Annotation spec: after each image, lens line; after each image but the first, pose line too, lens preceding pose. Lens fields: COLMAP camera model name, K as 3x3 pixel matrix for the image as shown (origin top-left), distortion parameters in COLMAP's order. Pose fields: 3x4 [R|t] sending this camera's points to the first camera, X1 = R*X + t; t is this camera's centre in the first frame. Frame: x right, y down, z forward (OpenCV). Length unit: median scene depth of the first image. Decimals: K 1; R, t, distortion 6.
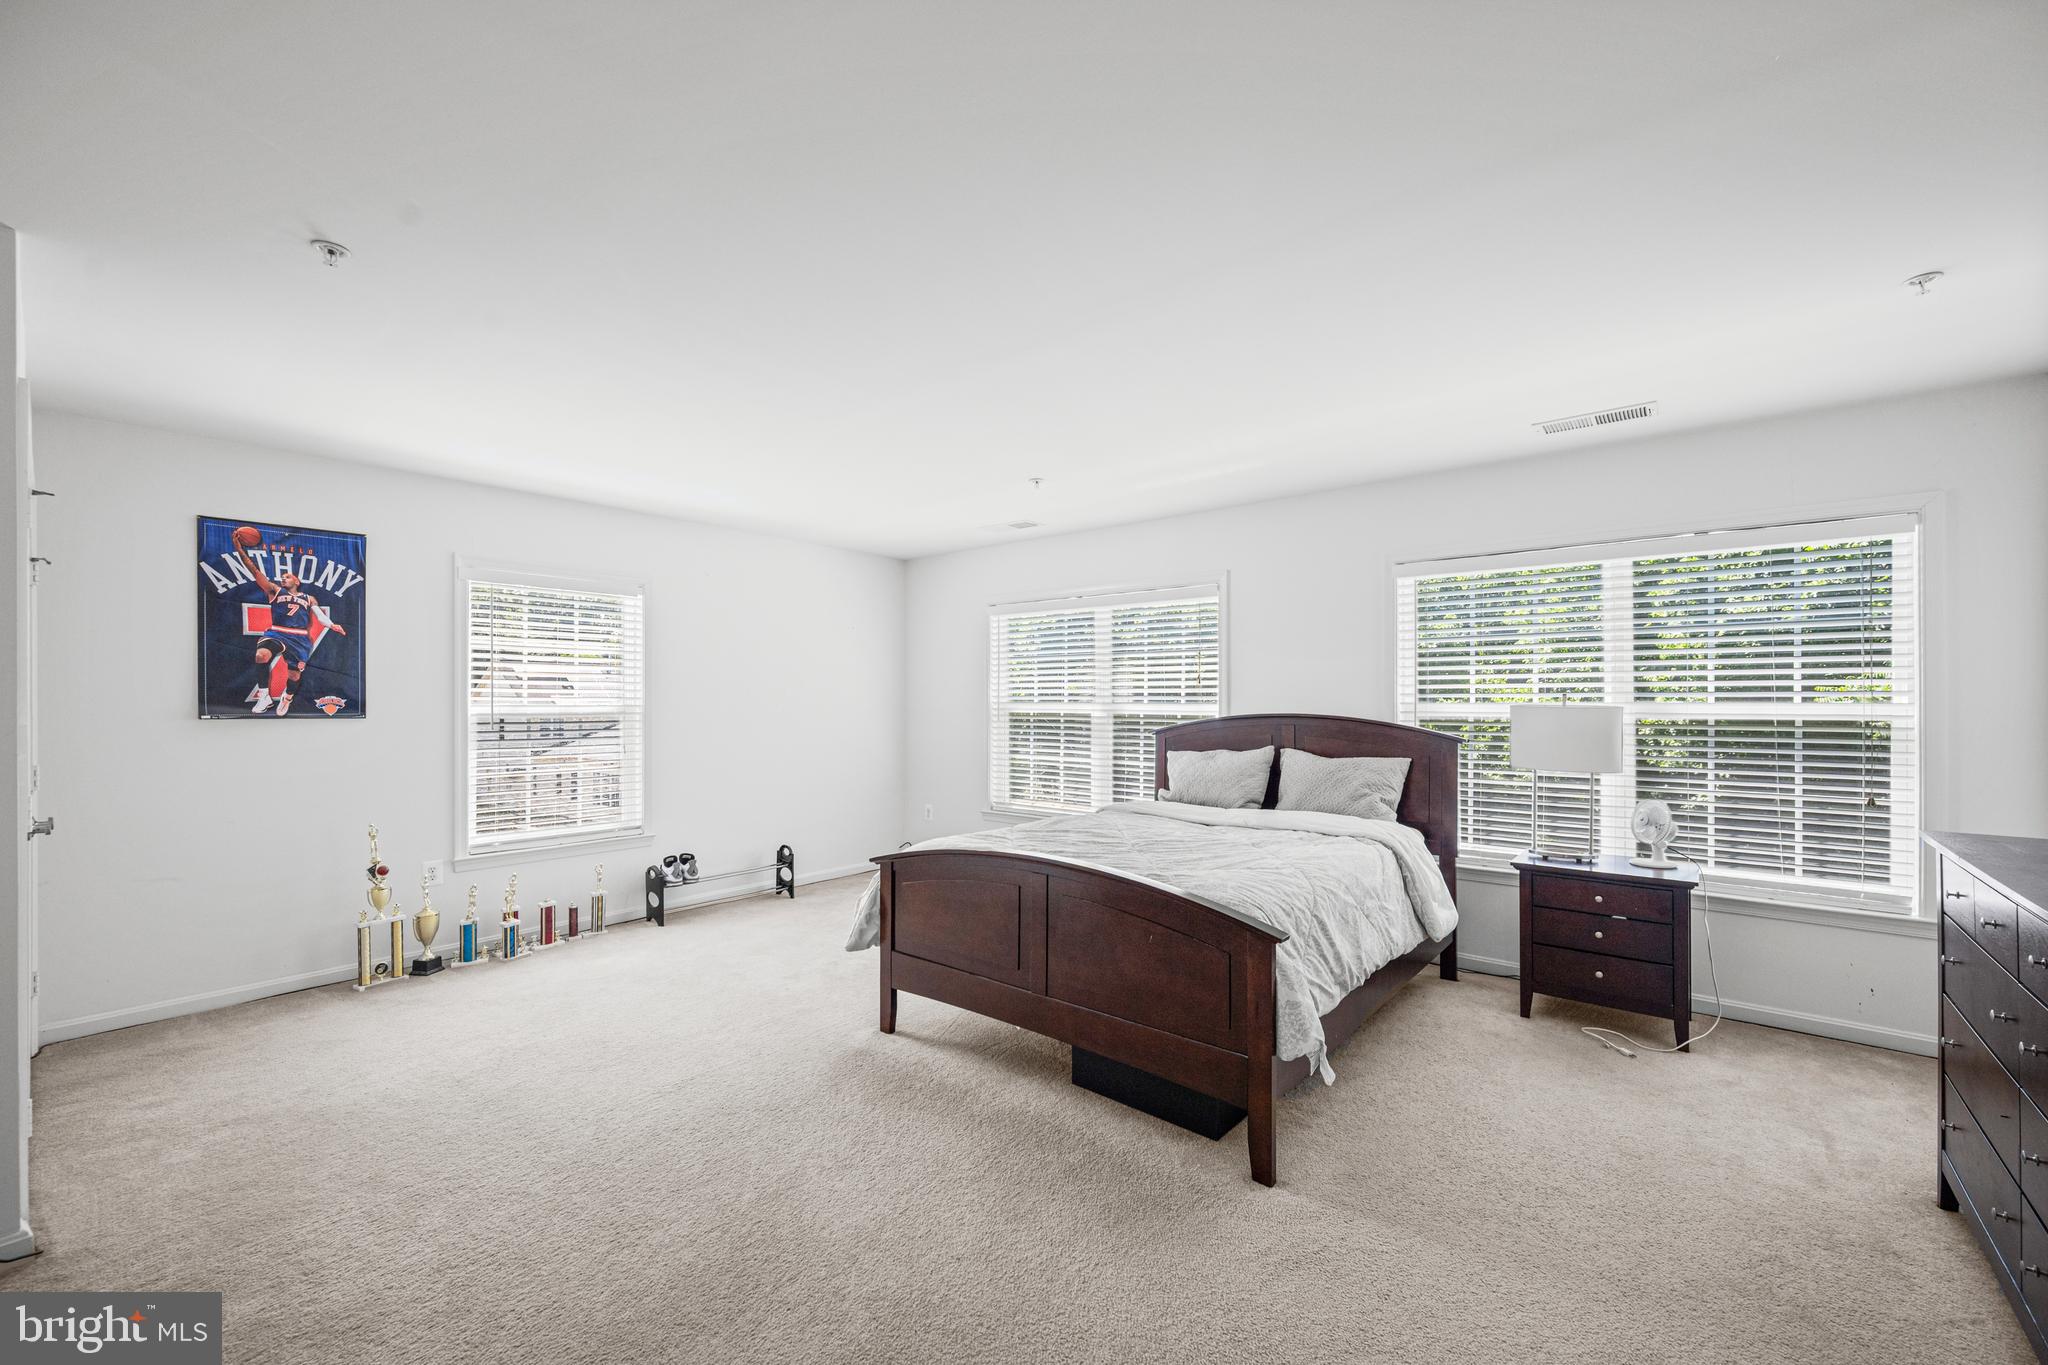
lens RADIAL K [[810.4, 0, 1020.9], [0, 810.4, 681.4], [0, 0, 1]] dist [-0.000621, -0.000266]
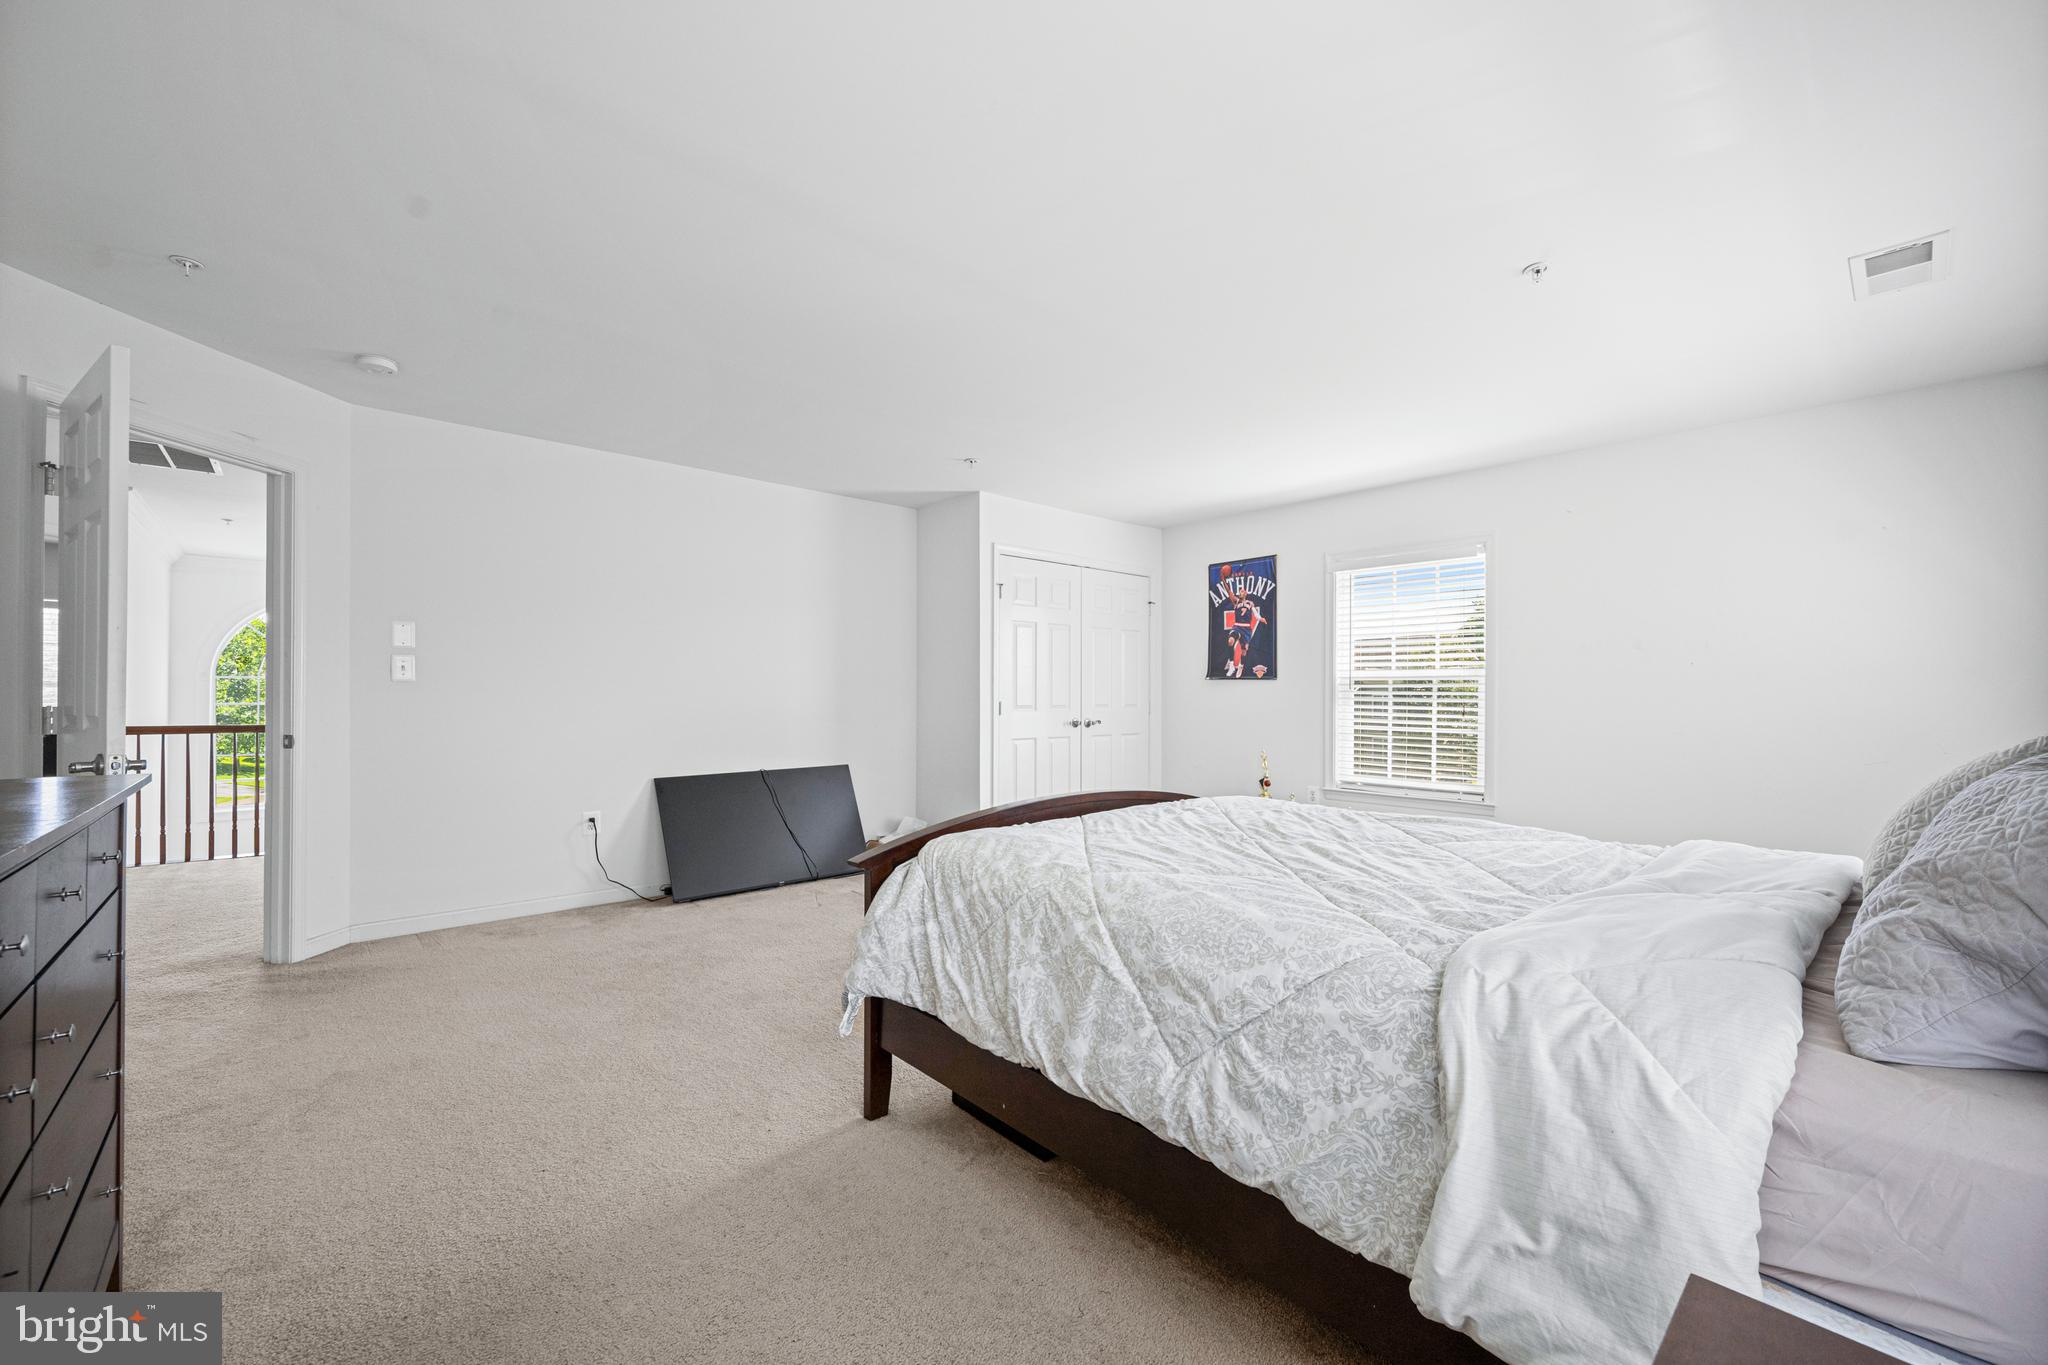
lens RADIAL K [[810.4, 0, 1020.9], [0, 810.4, 681.4], [0, 0, 1]] dist [-0.000621, -0.000266]
pose [[-0.144085, -0.015538, -0.989443, 0.739996], [0.019023, 0.999648, -0.018468, 0.069843], [0.989382, -0.021483, -0.143739, 0.789025]]
